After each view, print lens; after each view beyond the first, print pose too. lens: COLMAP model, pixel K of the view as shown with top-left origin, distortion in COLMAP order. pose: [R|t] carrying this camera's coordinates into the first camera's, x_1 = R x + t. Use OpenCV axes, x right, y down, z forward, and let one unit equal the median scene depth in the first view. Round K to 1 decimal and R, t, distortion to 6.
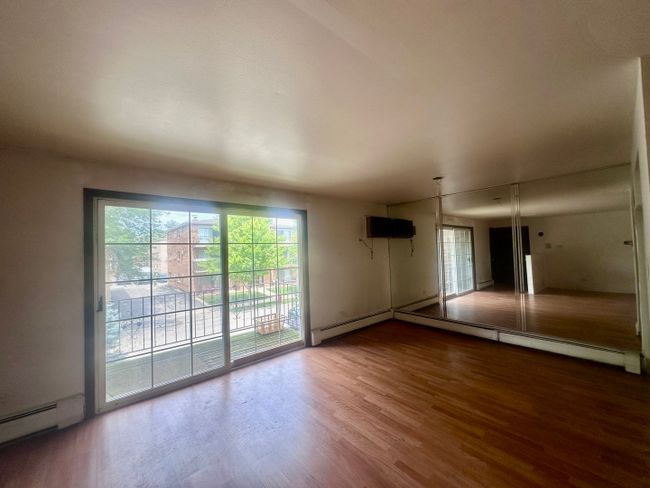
lens RADIAL K [[259.9, 0, 325.0], [0, 259.9, 244.0], [0, 0, 1]] dist [0.000048, -0.000007]
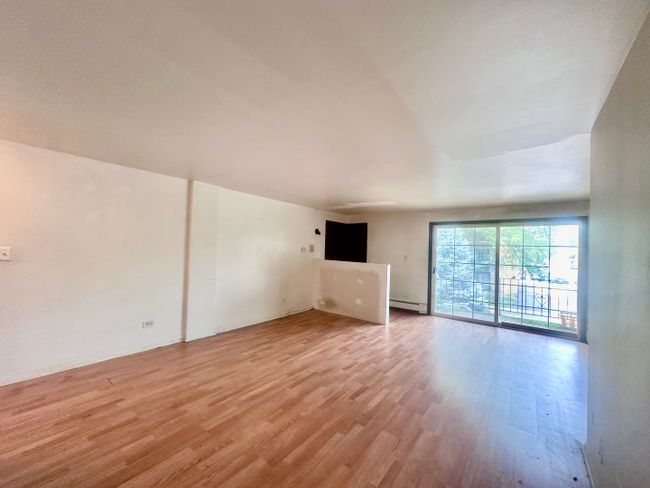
lens RADIAL K [[259.9, 0, 325.0], [0, 259.9, 244.0], [0, 0, 1]] dist [0.000048, -0.000007]
pose [[0.194041, 0.016062, -0.980862, 0.962618], [-0.007058, 0.999863, 0.014976, -0.027979], [0.980968, 0.004017, 0.194128, -0.332987]]
